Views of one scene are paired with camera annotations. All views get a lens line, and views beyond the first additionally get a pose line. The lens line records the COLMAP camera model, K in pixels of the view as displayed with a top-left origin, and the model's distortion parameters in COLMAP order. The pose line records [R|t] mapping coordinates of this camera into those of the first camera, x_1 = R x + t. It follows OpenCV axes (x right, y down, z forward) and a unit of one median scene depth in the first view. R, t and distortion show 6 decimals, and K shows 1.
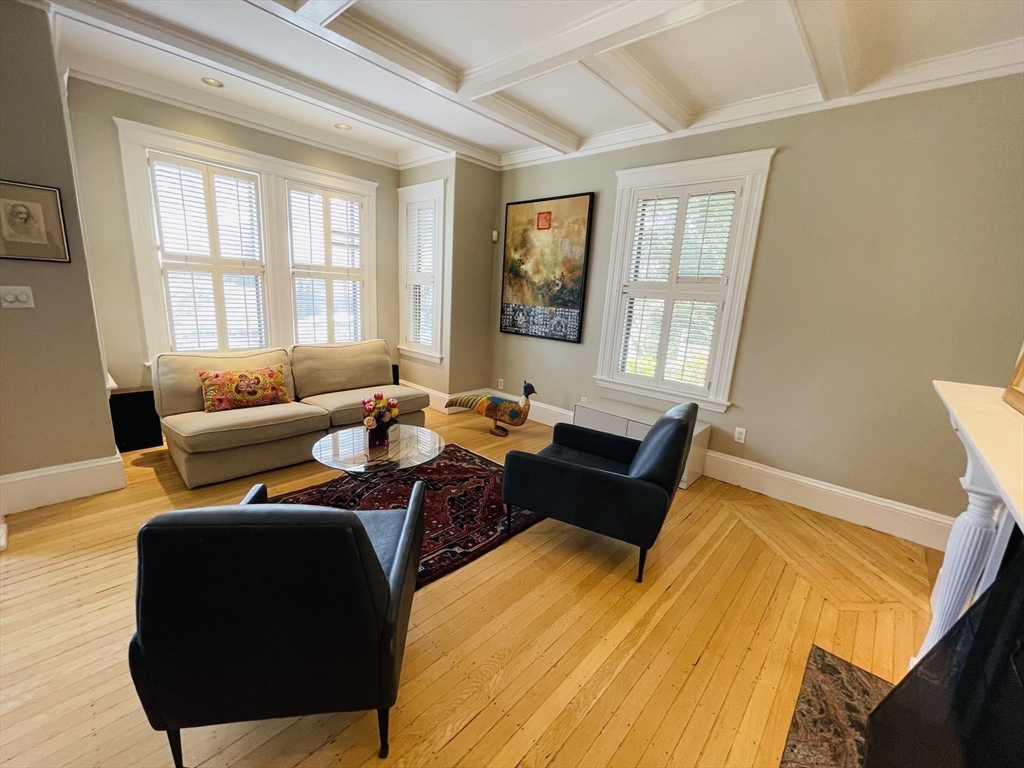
lens RADIAL K [[412.4, 0, 511.3], [0, 412.4, 386.4], [0, 0, 1]] dist [0.001795, 0.000256]
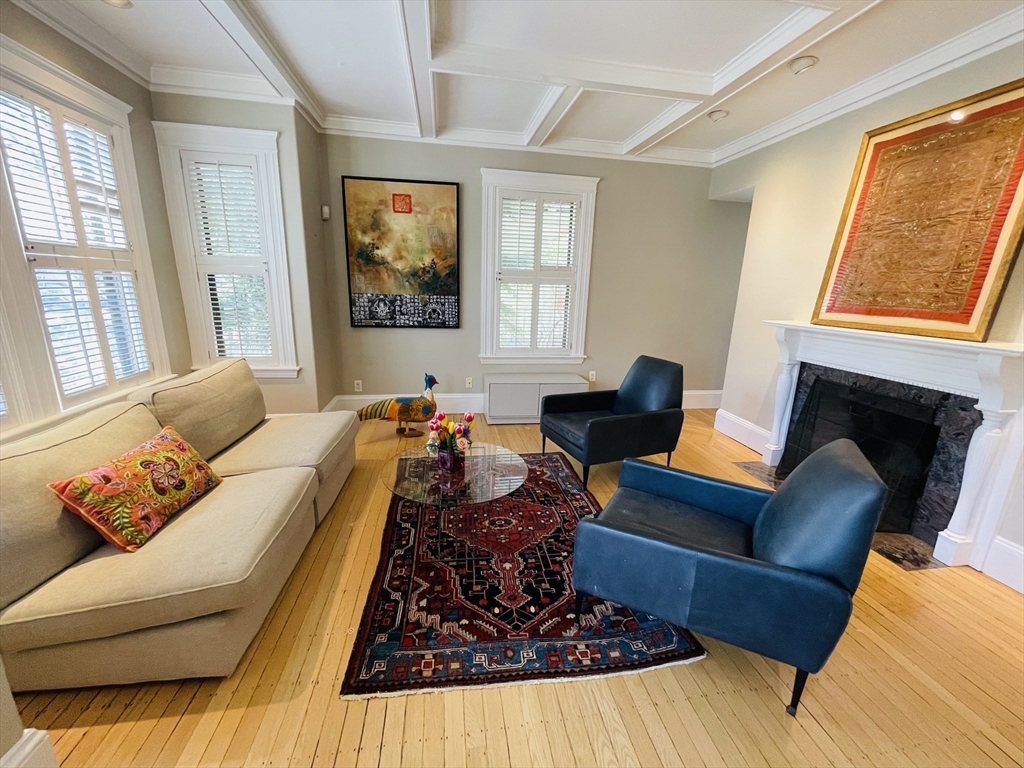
lens RADIAL K [[412.4, 0, 508.0], [0, 412.4, 384.3], [0, 0, 1]] dist [0.001795, 0.000256]
pose [[0.622166, -0.225248, 0.749782, -0.565312], [0.184133, 0.972952, 0.139499, -0.086313], [-0.760923, 0.051268, 0.646813, 0.226948]]
